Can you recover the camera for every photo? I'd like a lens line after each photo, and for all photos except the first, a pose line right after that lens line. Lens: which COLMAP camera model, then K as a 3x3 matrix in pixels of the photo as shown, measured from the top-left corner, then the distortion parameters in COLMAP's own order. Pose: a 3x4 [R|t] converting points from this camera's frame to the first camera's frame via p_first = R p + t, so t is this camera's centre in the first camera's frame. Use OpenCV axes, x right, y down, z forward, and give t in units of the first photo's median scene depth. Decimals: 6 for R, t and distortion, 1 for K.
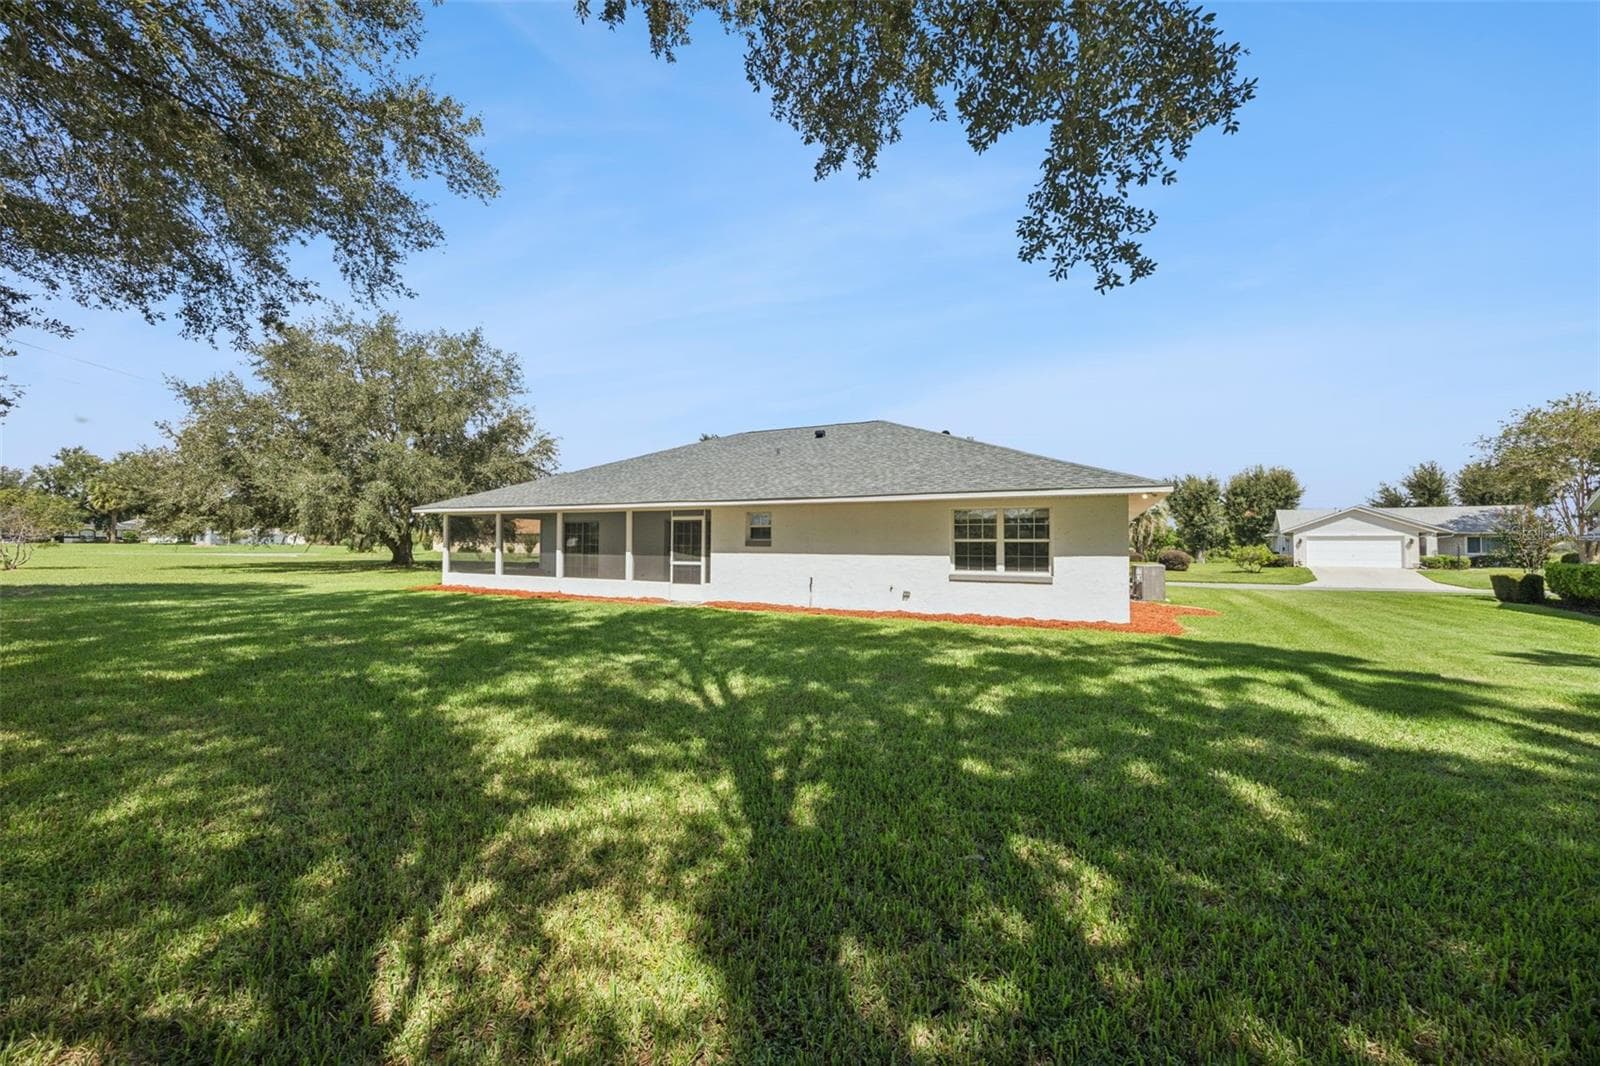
lens RADIAL K [[604.1, 0, 770.0], [0, 604.1, 537.6], [0, 0, 1]] dist [0.016826, 0.000023]
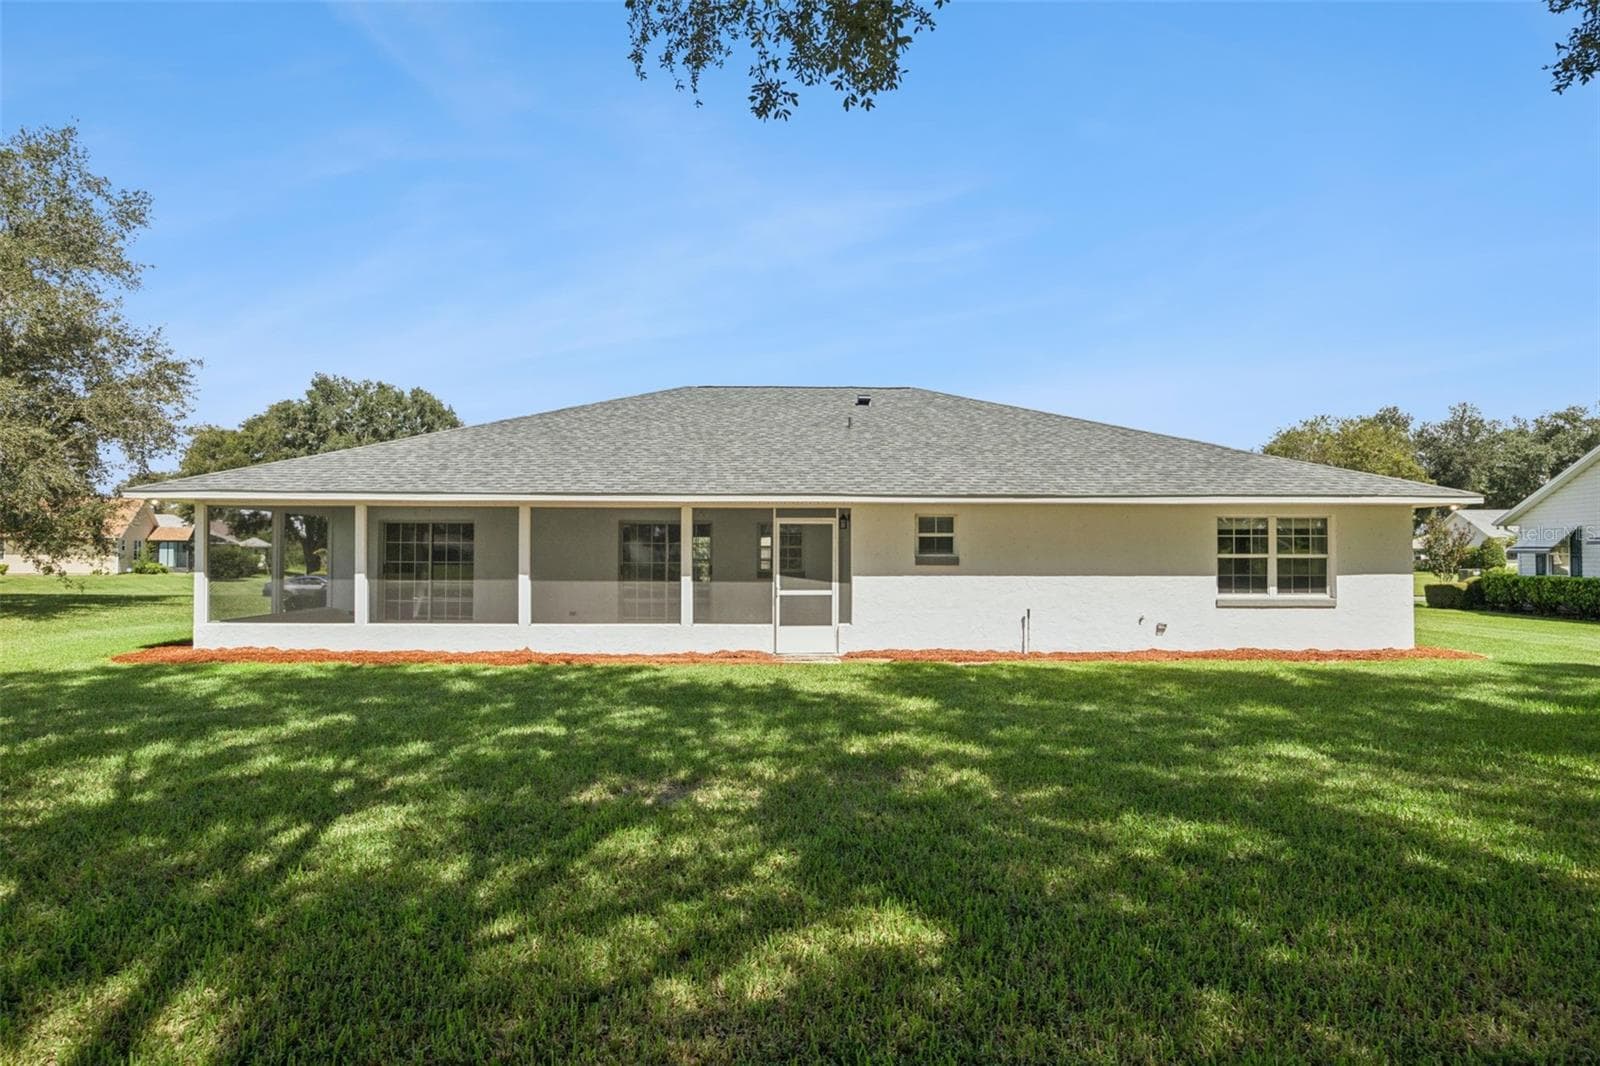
lens RADIAL K [[856.6, 0, 800.0], [0, 856.6, 533.0], [0, 0, 1]] dist [-0.001381, 0.000115]
pose [[0.884155, 0.008160, 0.467122, -0.567447], [-0.000794, 0.999872, -0.015963, -0.005968], [-0.467192, 0.013743, 0.884049, 0.219157]]
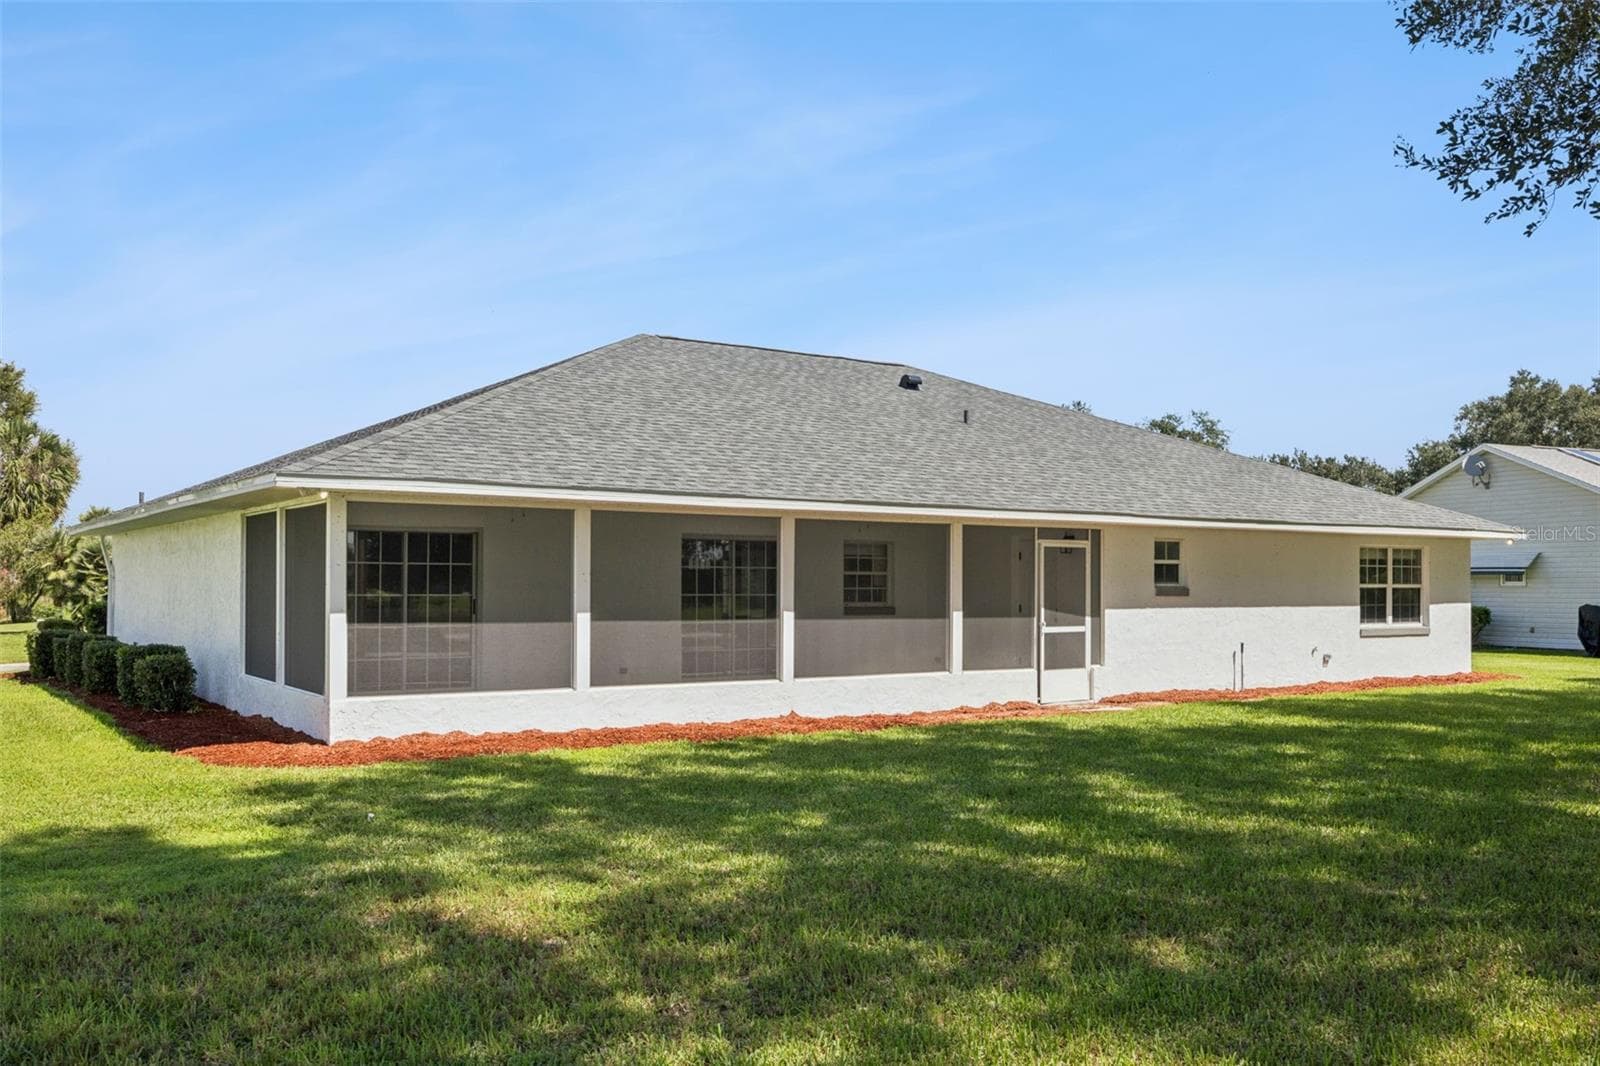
lens RADIAL K [[1412.1, 0, 799.1], [0, 1412.1, 527.8], [0, 0, 1]] dist [0.007046, 0.001105]
pose [[0.463230, 0.029783, 0.885738, -1.352653], [-0.009701, 0.999546, -0.028537, -0.009295], [-0.886185, 0.004626, 0.463308, 0.645743]]
